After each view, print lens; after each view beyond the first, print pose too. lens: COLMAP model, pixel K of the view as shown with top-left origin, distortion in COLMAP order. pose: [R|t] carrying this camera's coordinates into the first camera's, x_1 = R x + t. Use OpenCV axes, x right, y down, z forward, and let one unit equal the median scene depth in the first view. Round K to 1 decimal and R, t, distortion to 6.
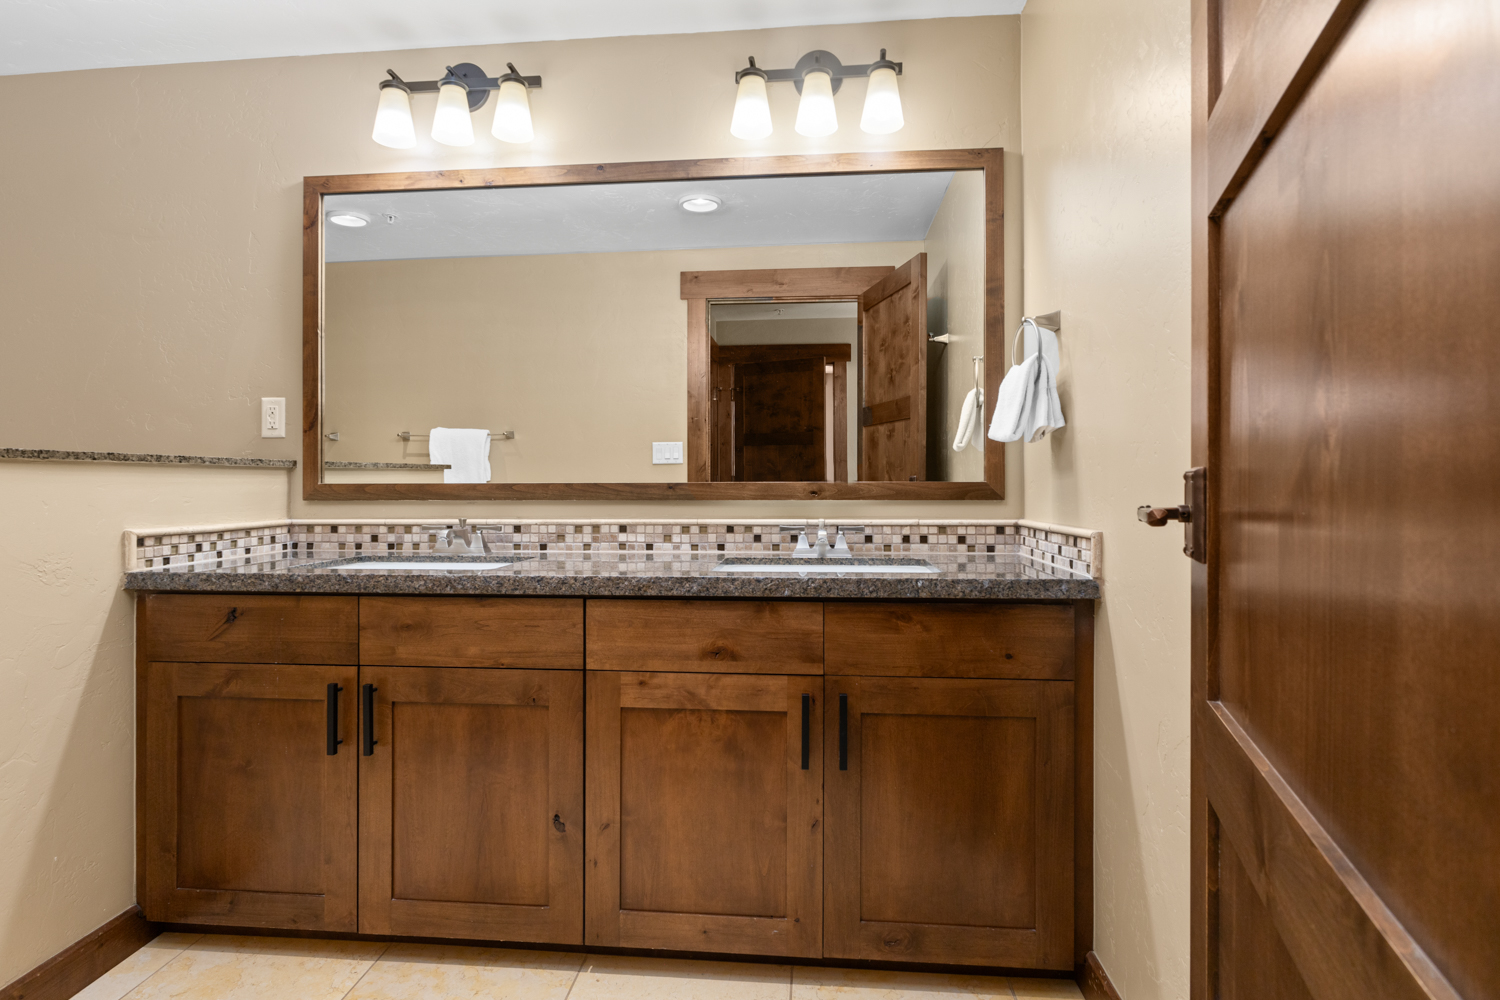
lens RADIAL K [[795.3, 0, 745.2], [0, 795.3, 476.2], [0, 0, 1]] dist [-0.002982, 0.000368]
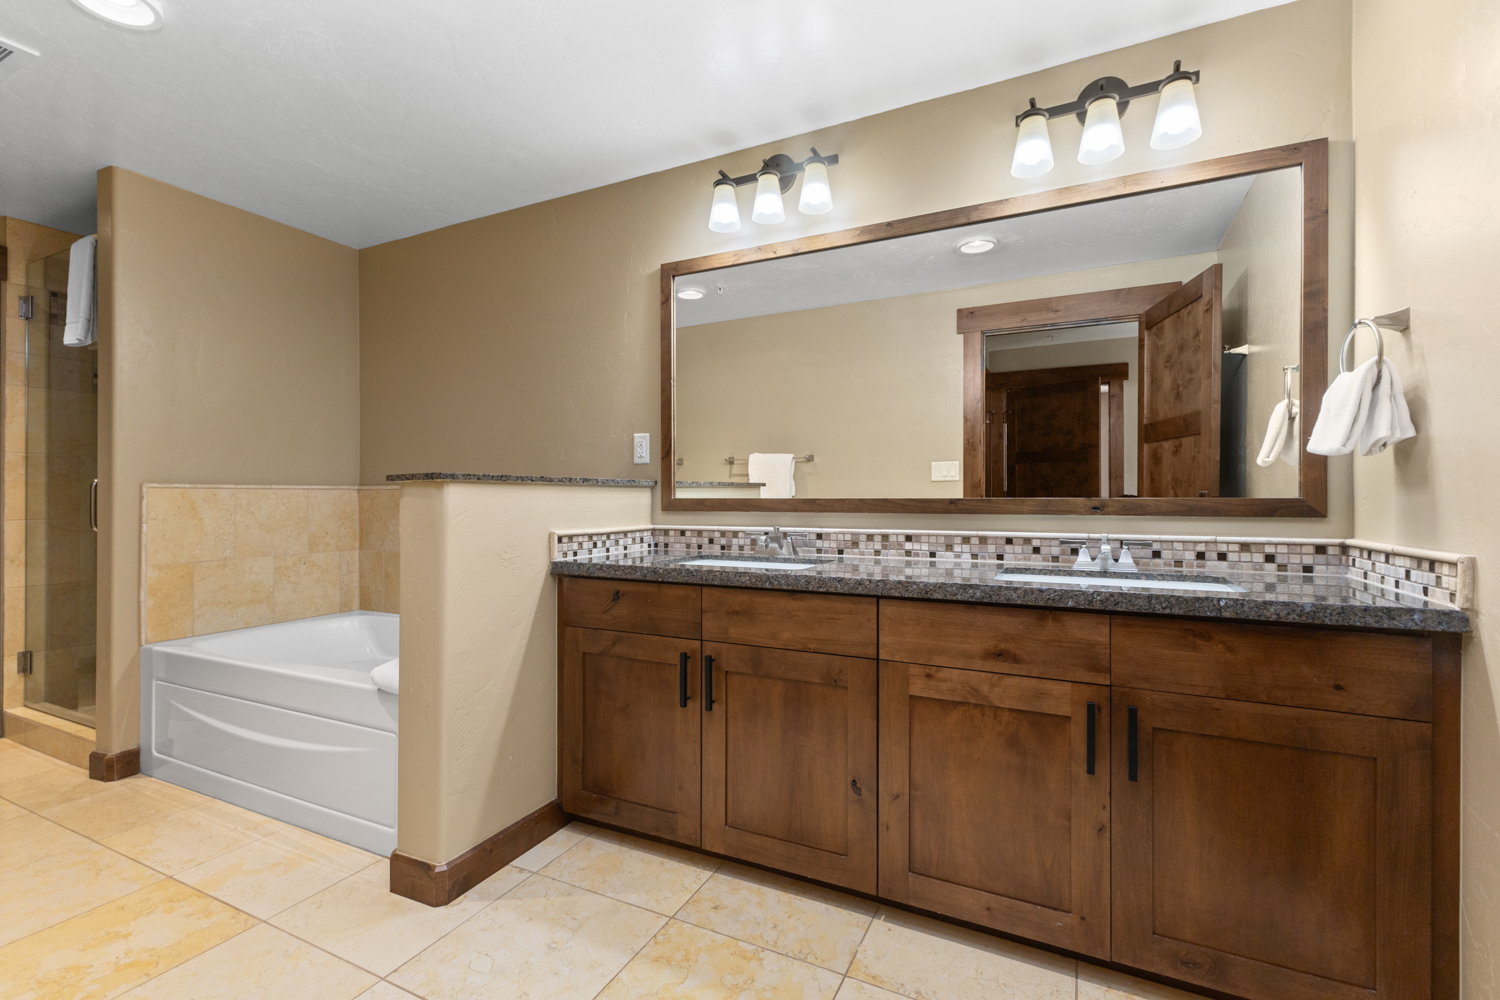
lens RADIAL K [[651.4, 0, 737.9], [0, 651.4, 494.9], [0, 0, 1]] dist [0.018012, -0.002583]
pose [[0.933020, 0.002458, -0.359817, -0.046088], [0.001392, 0.999945, 0.010441, -0.006863], [0.359822, -0.010243, 0.932965, 0.033973]]
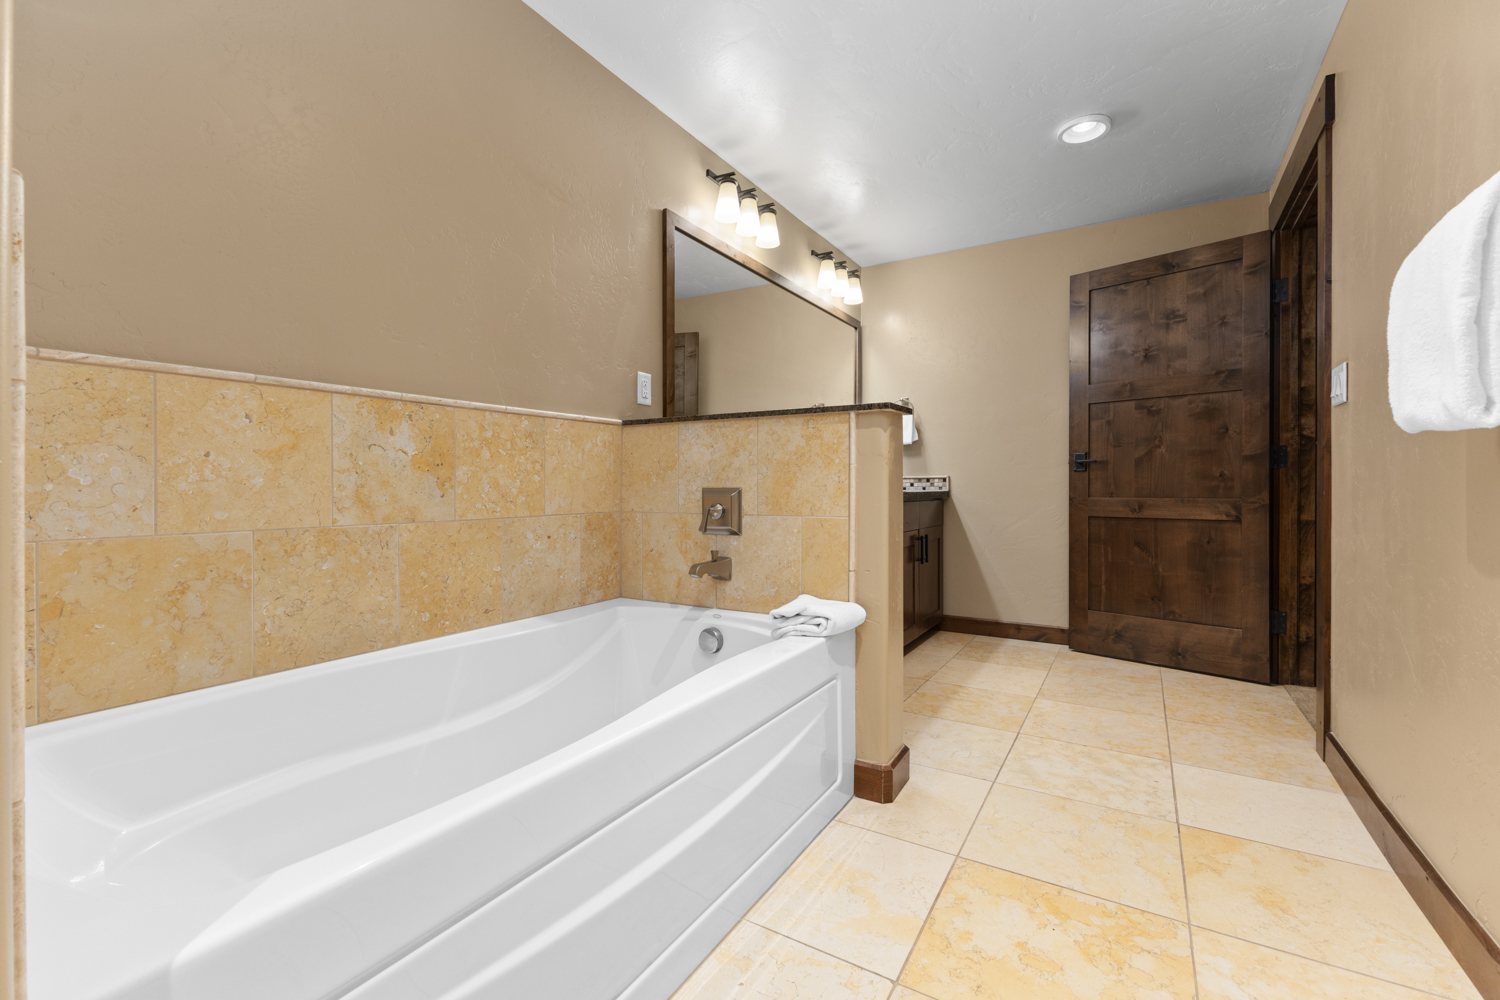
lens RADIAL K [[651.4, 0, 736.7], [0, 651.4, 497.8], [0, 0, 1]] dist [0.018012, -0.002583]
pose [[0.442324, -0.002677, 0.896852, -1.357815], [0.001133, 0.999996, 0.002427, 0.089438], [-0.896855, -0.000057, 0.442325, 0.387991]]
